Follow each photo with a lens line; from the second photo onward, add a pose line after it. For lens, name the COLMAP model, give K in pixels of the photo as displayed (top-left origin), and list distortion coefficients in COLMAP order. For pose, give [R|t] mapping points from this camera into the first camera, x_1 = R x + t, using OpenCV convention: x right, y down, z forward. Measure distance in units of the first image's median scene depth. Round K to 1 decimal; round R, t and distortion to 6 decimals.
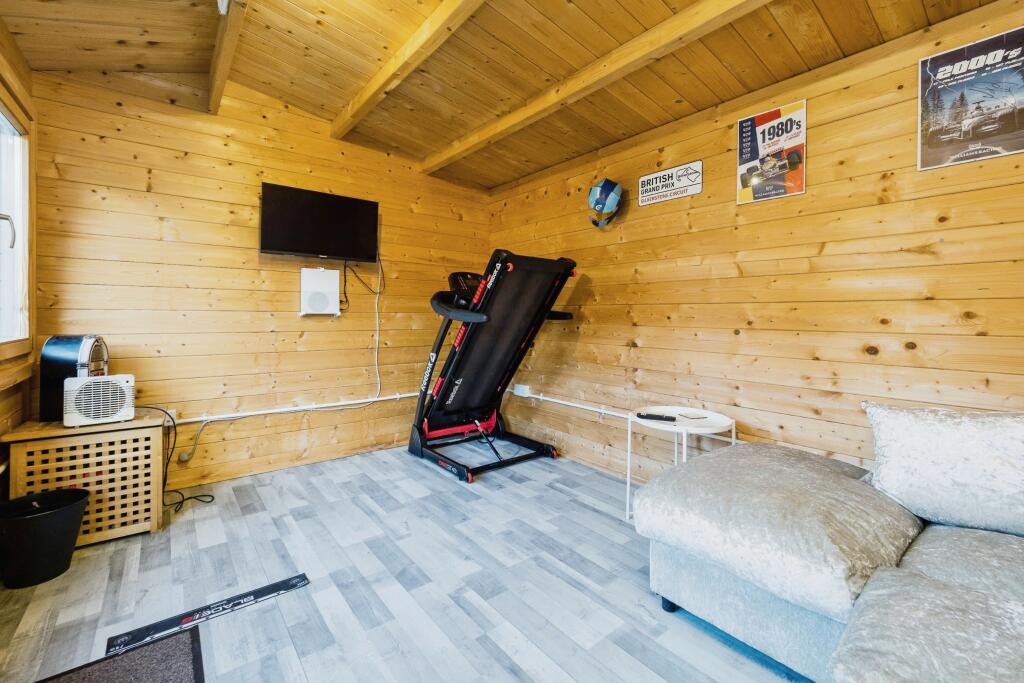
lens RADIAL K [[409.0, 0, 501.1], [0, 409.0, 318.6], [0, 0, 1]] dist [0.000940, 0.000080]
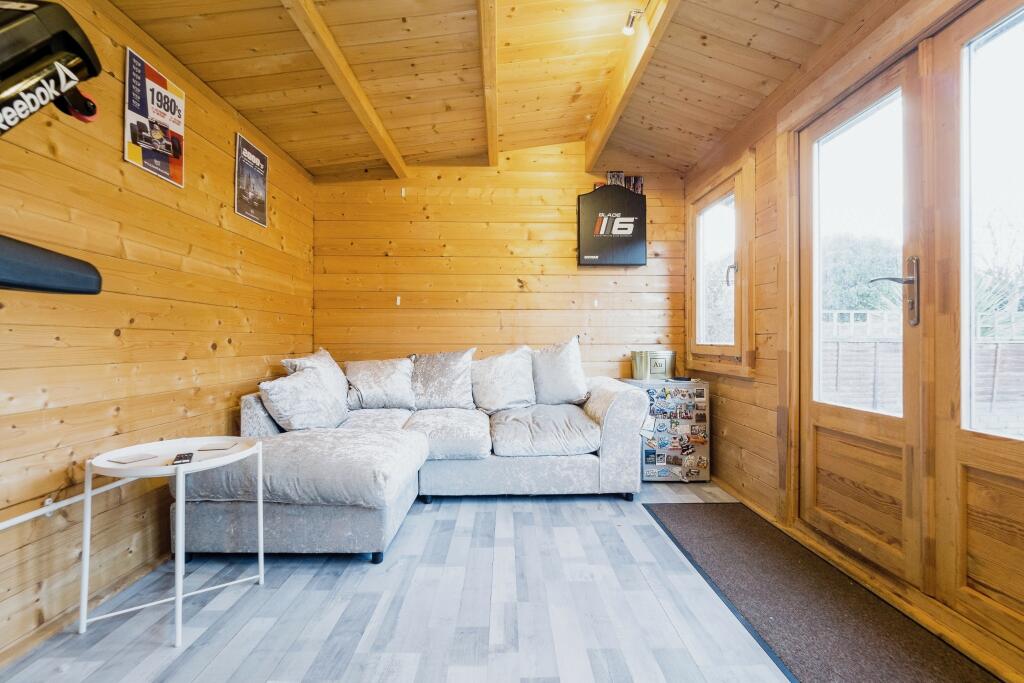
lens RADIAL K [[443.4, 0, 510.5], [0, 443.4, 338.8], [0, 0, 1]] dist [-0.005493, -0.000650]
pose [[-0.787717, -0.007634, 0.615990, -0.503966], [-0.006687, 0.999970, 0.003842, 0.039659], [-0.616001, -0.001093, -0.787745, 1.310024]]
